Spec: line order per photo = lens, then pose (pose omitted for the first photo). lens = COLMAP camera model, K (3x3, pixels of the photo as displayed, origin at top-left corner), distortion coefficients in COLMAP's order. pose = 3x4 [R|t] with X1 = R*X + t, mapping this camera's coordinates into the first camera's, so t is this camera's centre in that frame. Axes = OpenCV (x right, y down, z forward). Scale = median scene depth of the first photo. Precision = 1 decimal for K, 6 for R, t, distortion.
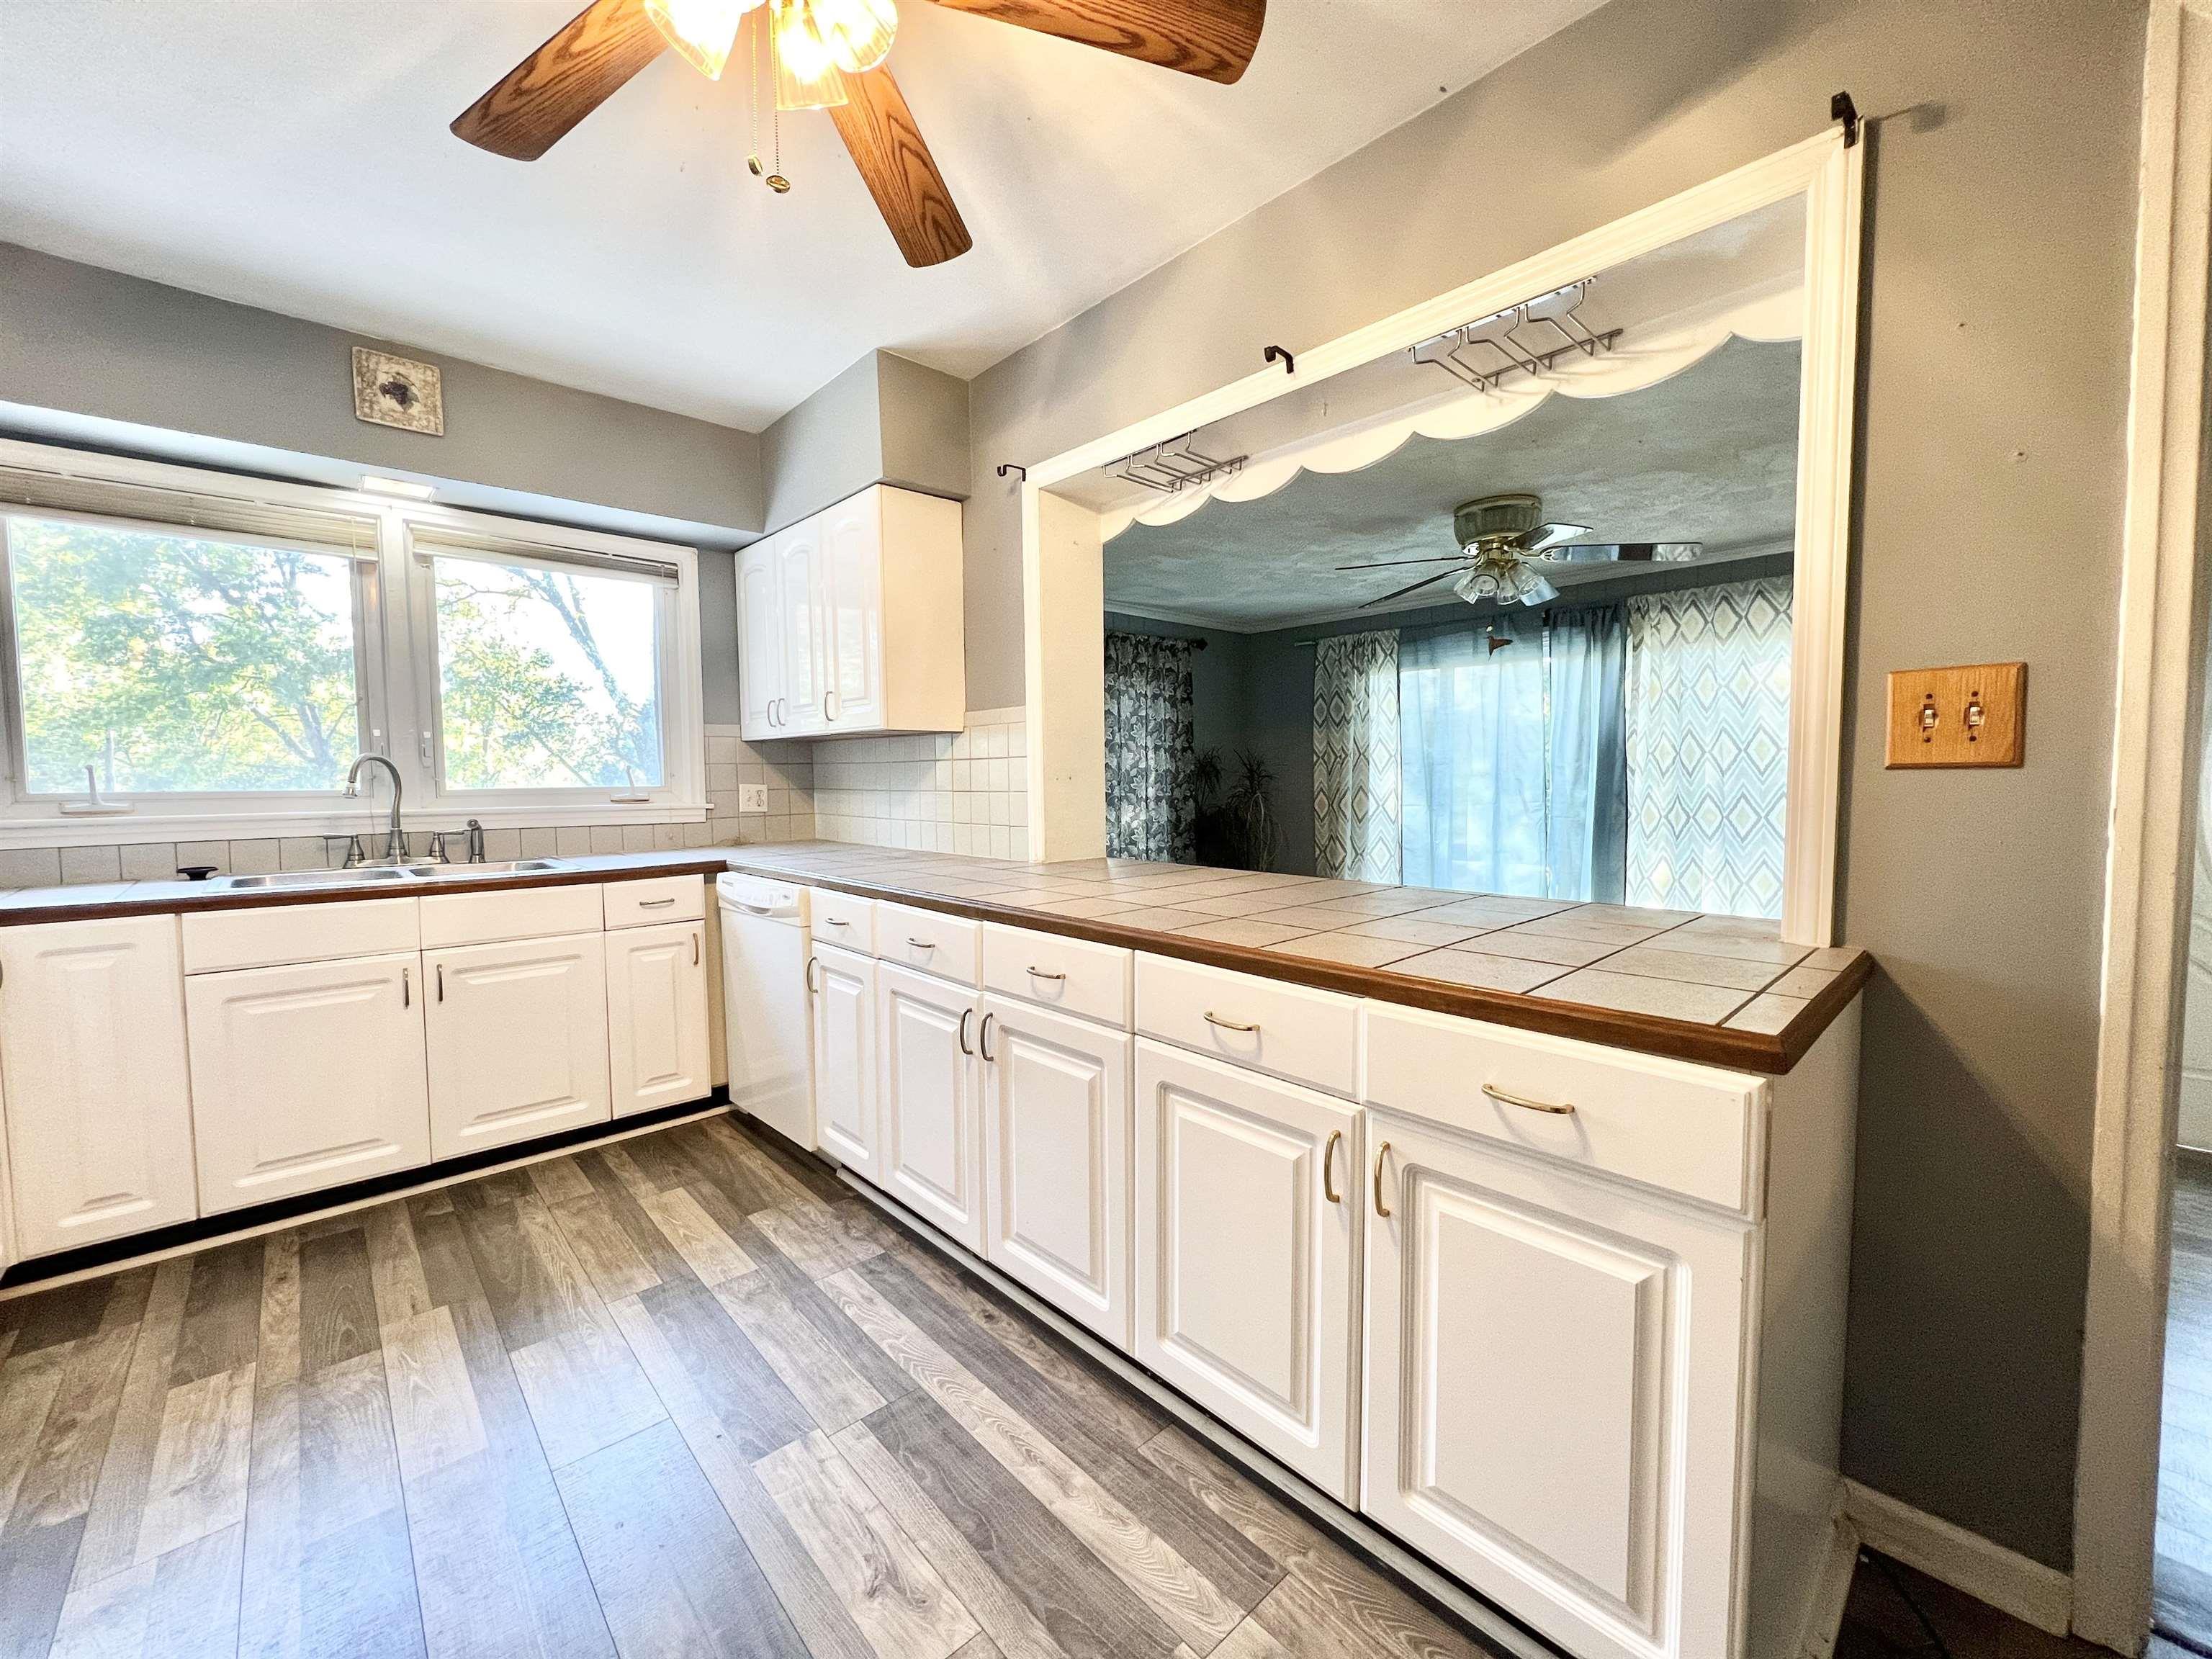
lens RADIAL K [[880.4, 0, 1104.7], [0, 880.4, 833.0], [0, 0, 1]] dist [0.002571, -0.000292]
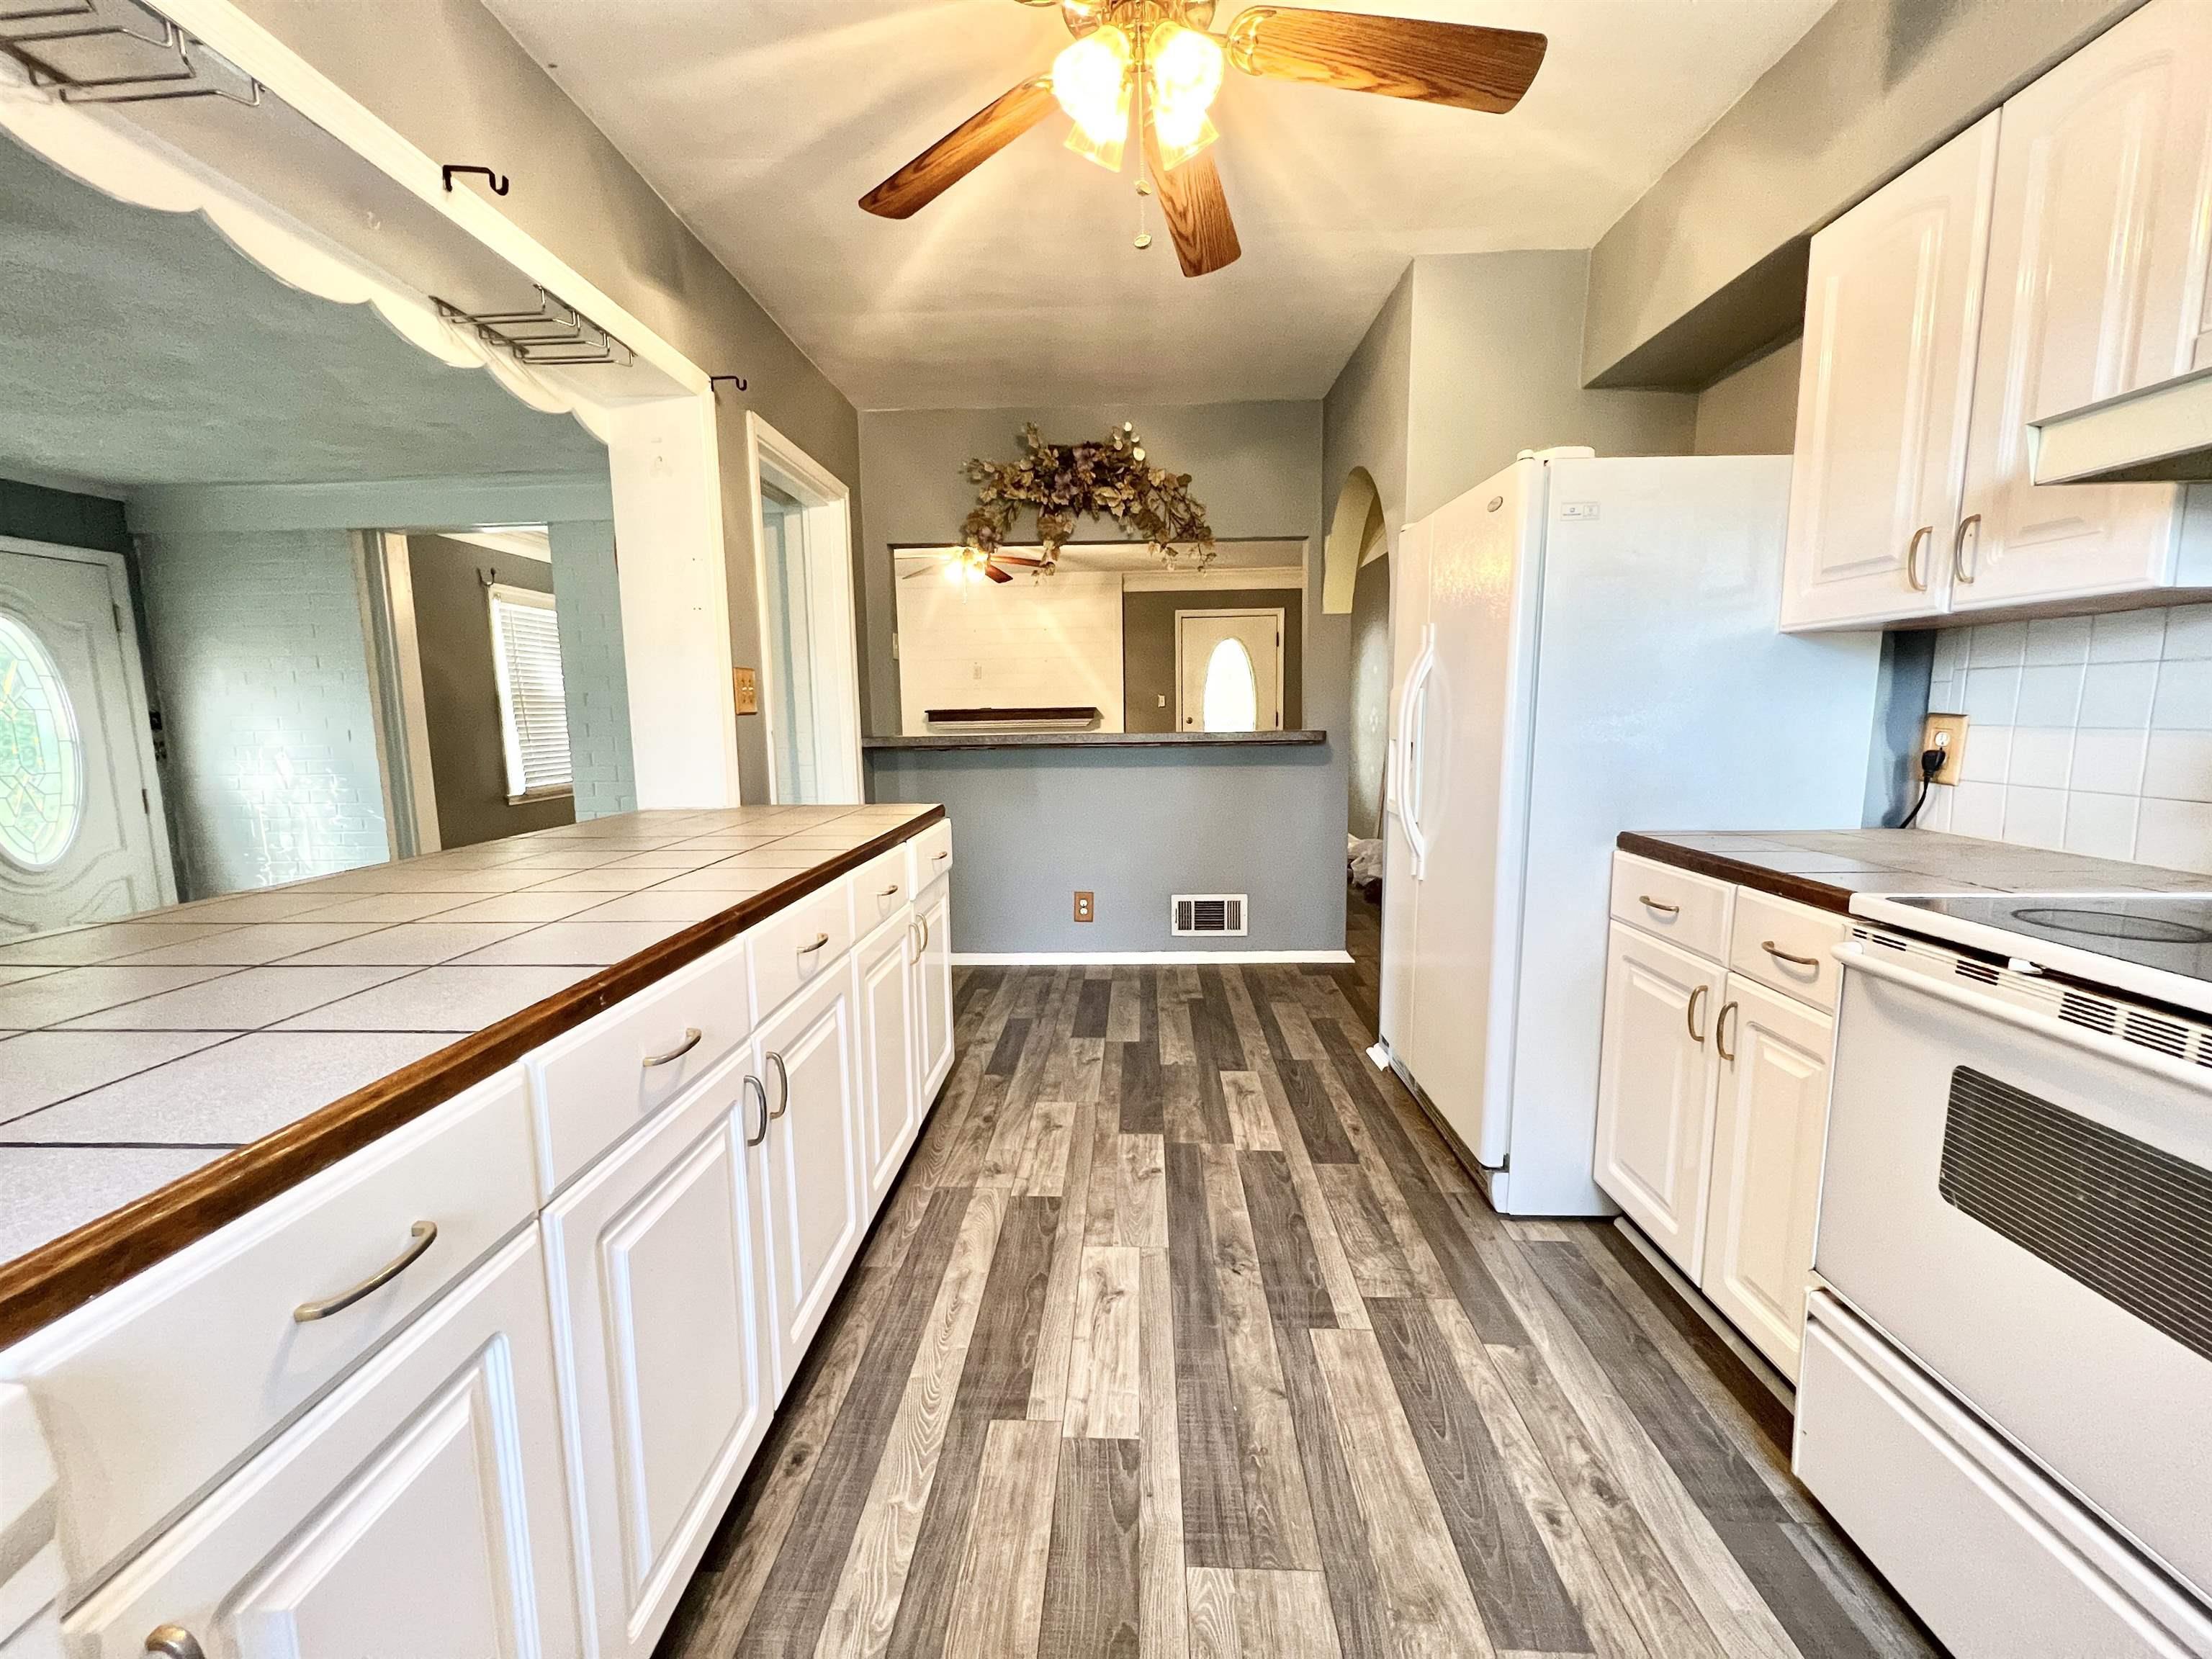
lens RADIAL K [[880.4, 0, 1093.4], [0, 880.4, 824.5], [0, 0, 1]] dist [0.002571, -0.000292]
pose [[-0.699758, -0.065465, 0.711374, -0.957434], [0.070617, 0.984576, 0.160071, -0.077704], [-0.710881, 0.162246, -0.684342, 1.515405]]
